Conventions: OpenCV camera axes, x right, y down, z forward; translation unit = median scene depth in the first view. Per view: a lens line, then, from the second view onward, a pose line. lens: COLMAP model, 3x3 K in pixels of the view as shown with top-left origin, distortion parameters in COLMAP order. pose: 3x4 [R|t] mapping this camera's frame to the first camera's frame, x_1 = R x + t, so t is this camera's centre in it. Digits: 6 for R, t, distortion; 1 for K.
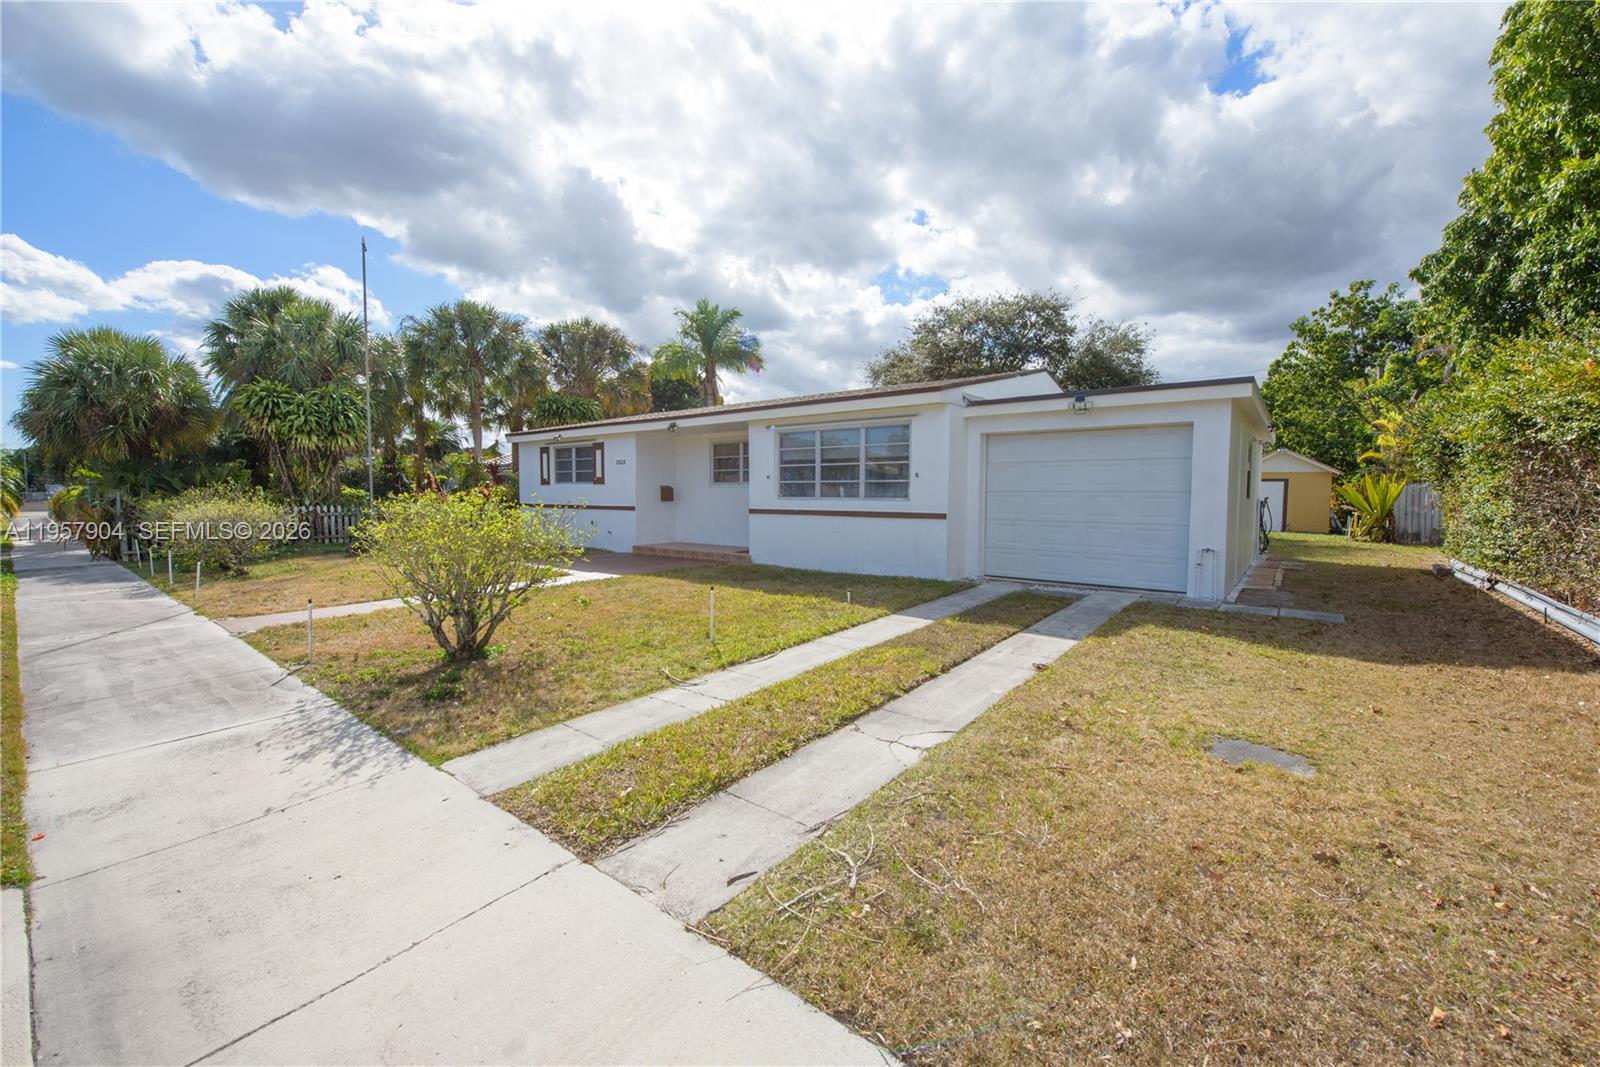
lens RADIAL K [[639.3, 0, 804.3], [0, 639.3, 531.4], [0, 0, 1]] dist [-0.021600, -0.000070]
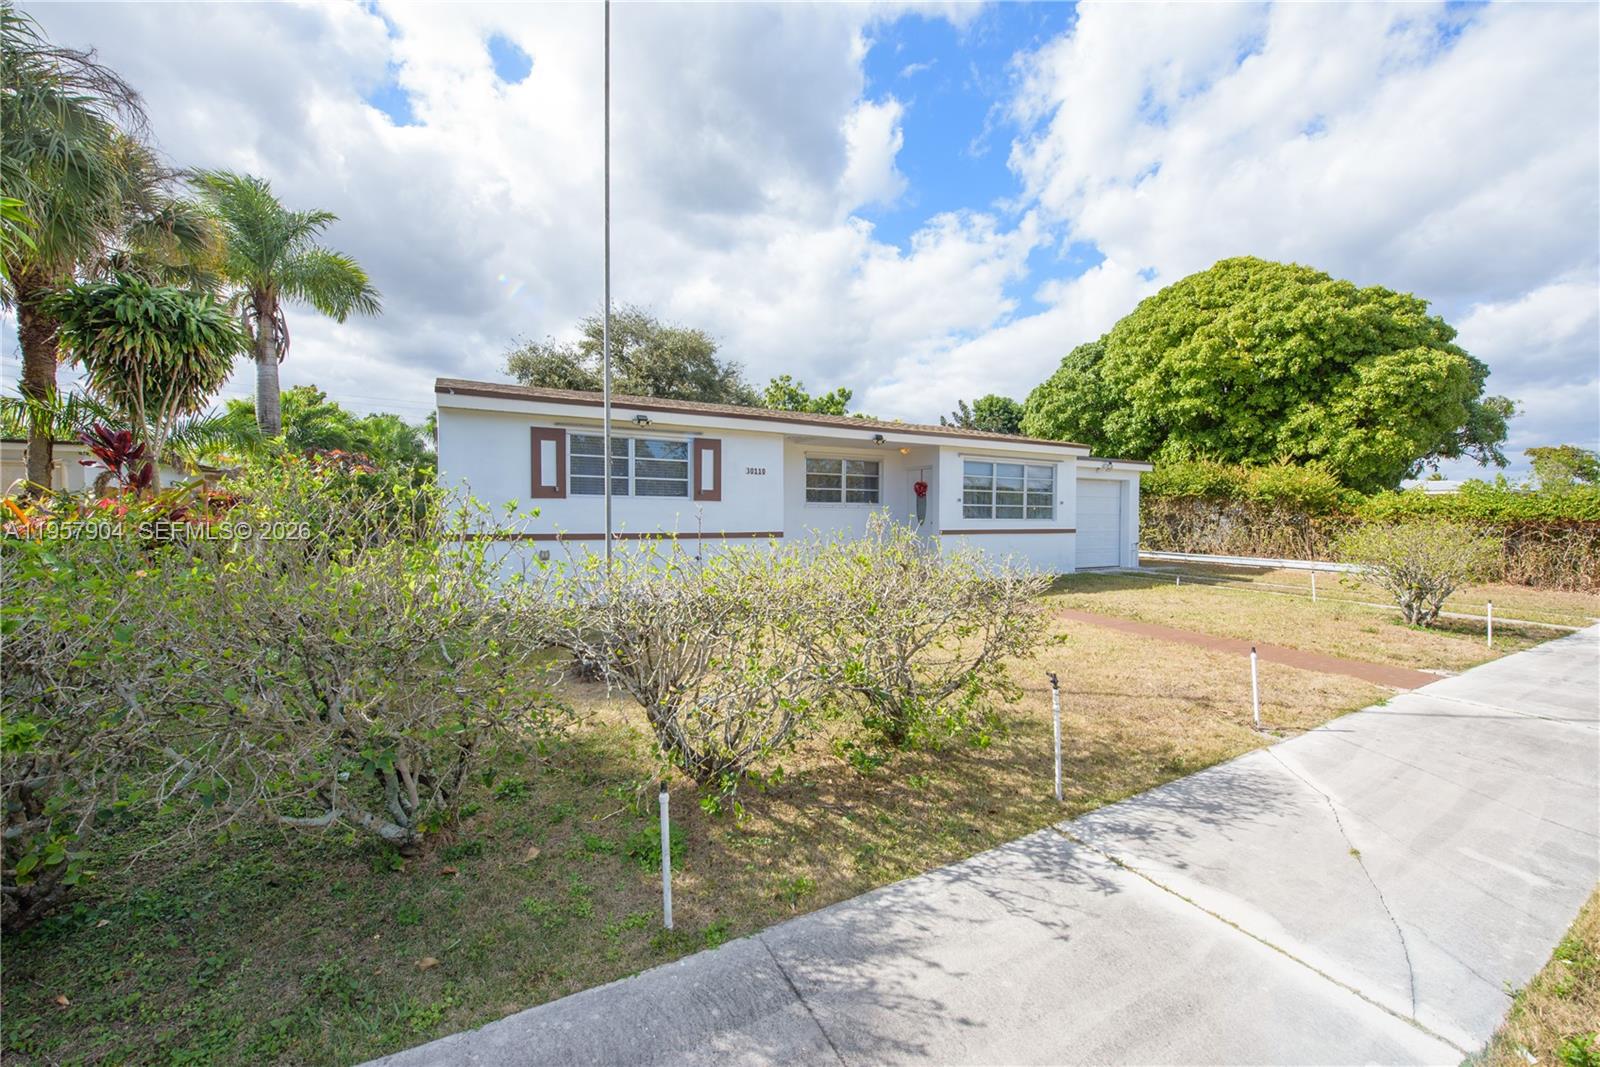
lens RADIAL K [[639.0, 0, 800.0], [0, 639.0, 533.5], [0, 0, 1]] dist [-0.000038, -0.000010]
pose [[0.380068, -0.025322, 0.924612, -0.910293], [0.052008, 0.998629, 0.005971, -0.038754], [-0.923495, 0.045818, 0.380864, 0.659037]]
